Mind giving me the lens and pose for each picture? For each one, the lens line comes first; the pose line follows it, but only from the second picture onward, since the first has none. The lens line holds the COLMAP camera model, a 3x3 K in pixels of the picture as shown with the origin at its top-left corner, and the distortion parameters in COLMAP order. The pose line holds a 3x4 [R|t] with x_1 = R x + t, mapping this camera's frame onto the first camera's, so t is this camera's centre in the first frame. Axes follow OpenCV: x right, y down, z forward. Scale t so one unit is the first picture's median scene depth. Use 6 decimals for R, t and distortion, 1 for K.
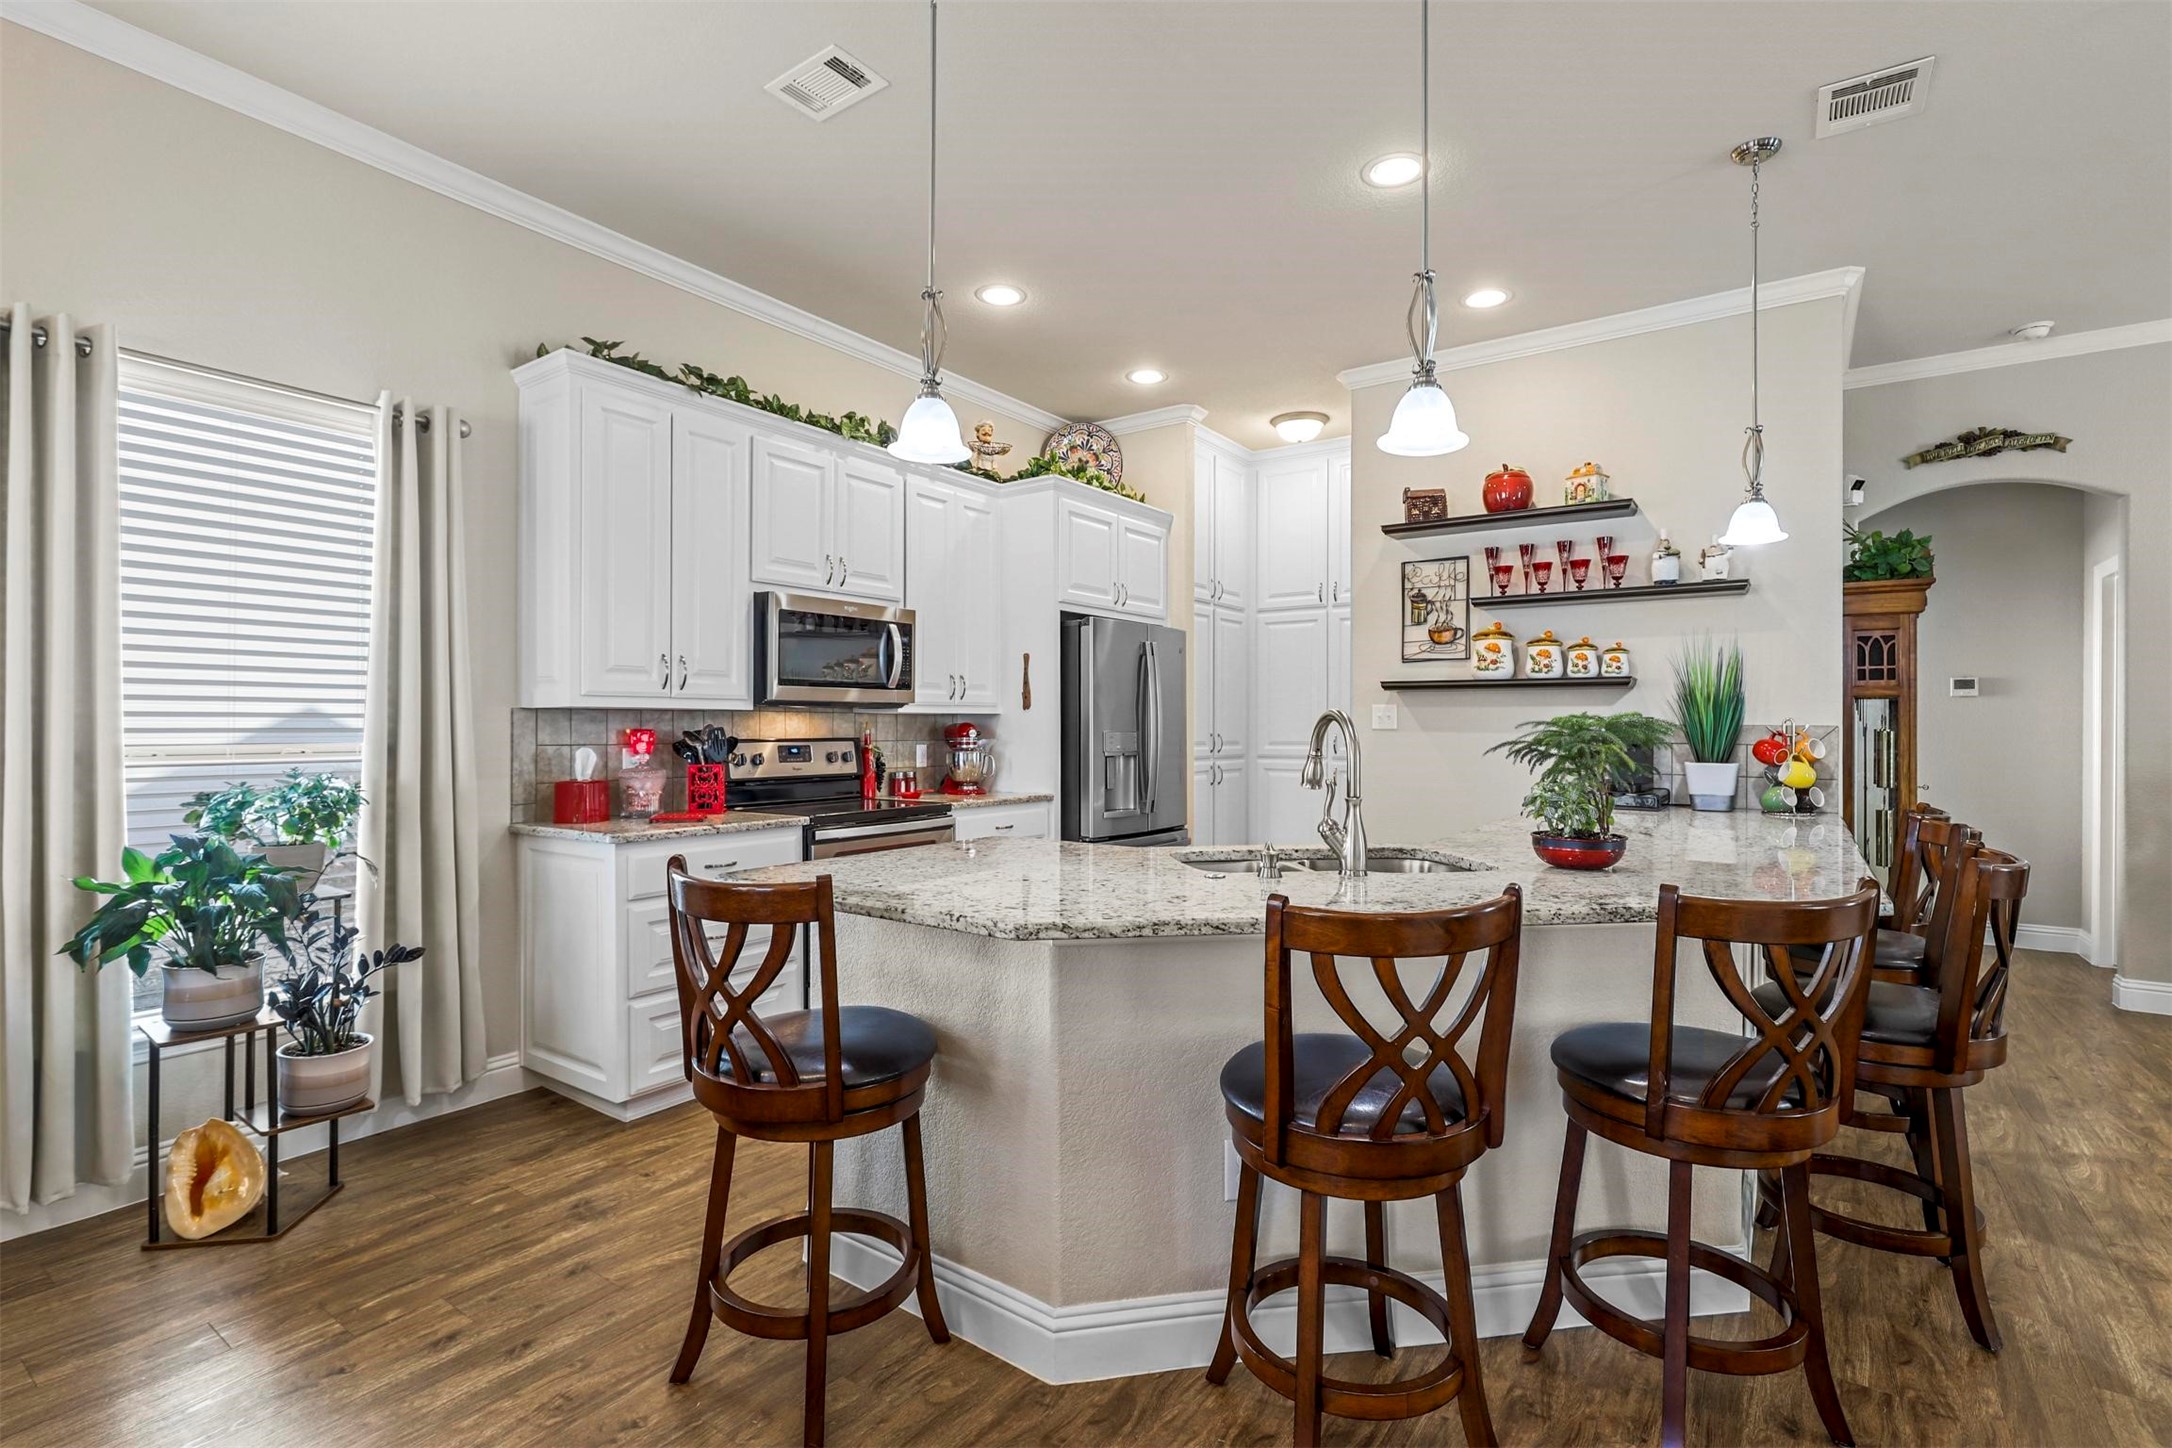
lens RADIAL K [[990.2, 0, 1082.6], [0, 990.2, 722.2], [0, 0, 1]] dist [0.002320, -0.000159]
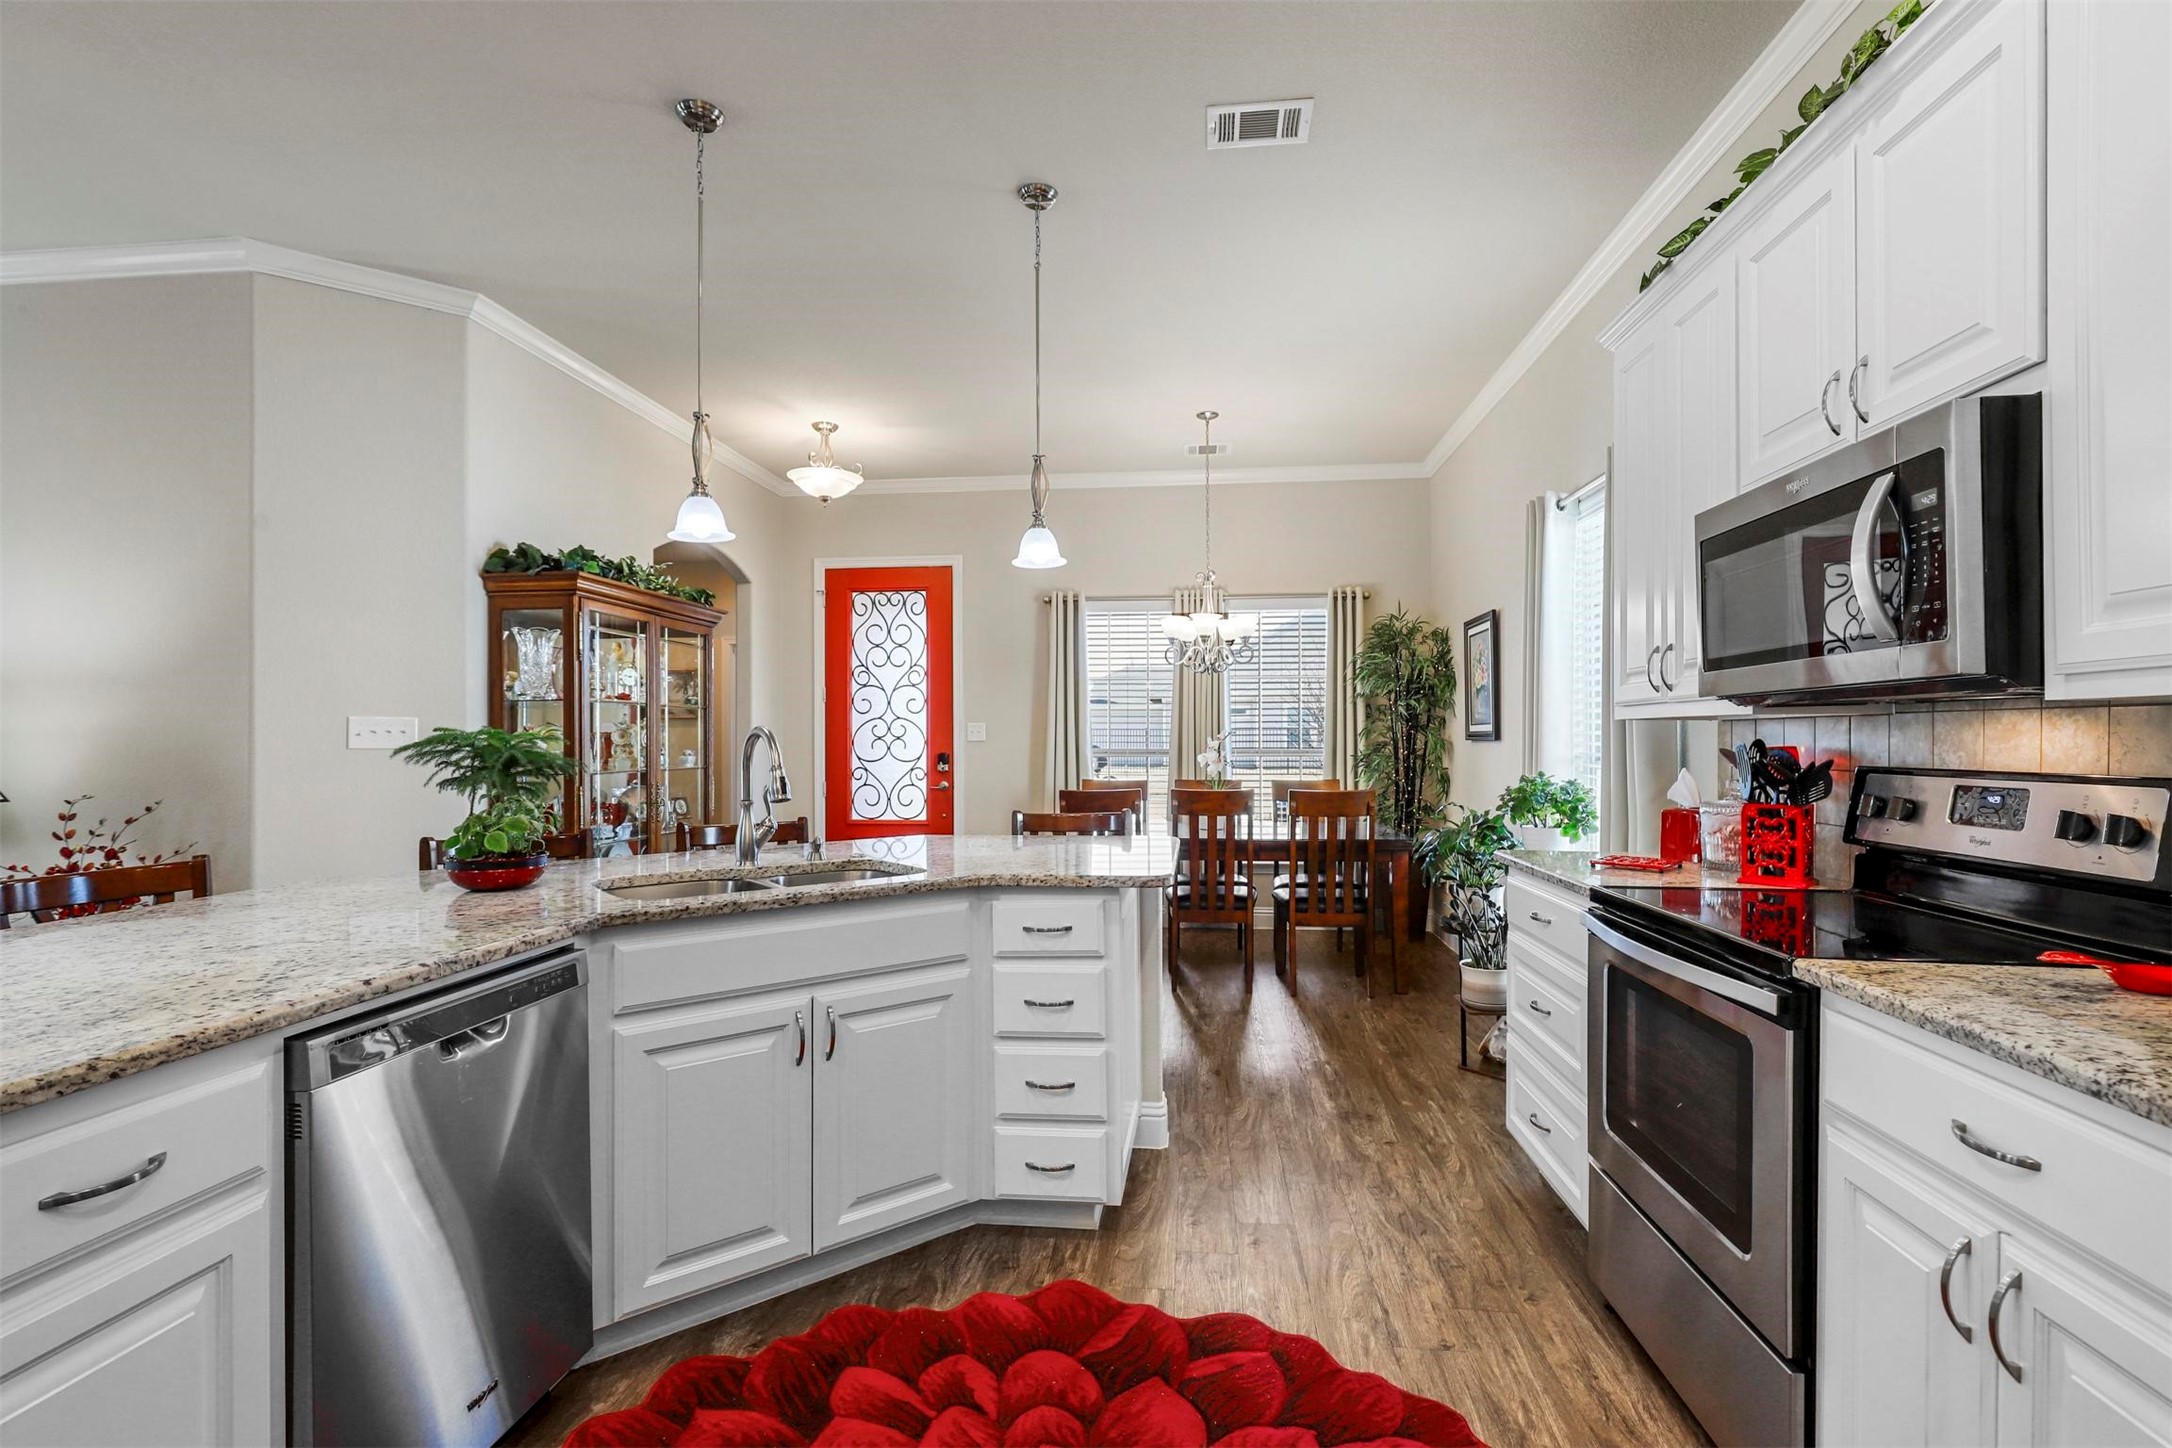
lens RADIAL K [[990.2, 0, 1089.2], [0, 990.2, 735.6], [0, 0, 1]] dist [0.002320, -0.000159]
pose [[-0.871098, -0.004901, -0.491084, 0.409430], [-0.001792, 0.999975, -0.006800, 0.007230], [0.491106, -0.005043, -0.871085, 1.833808]]
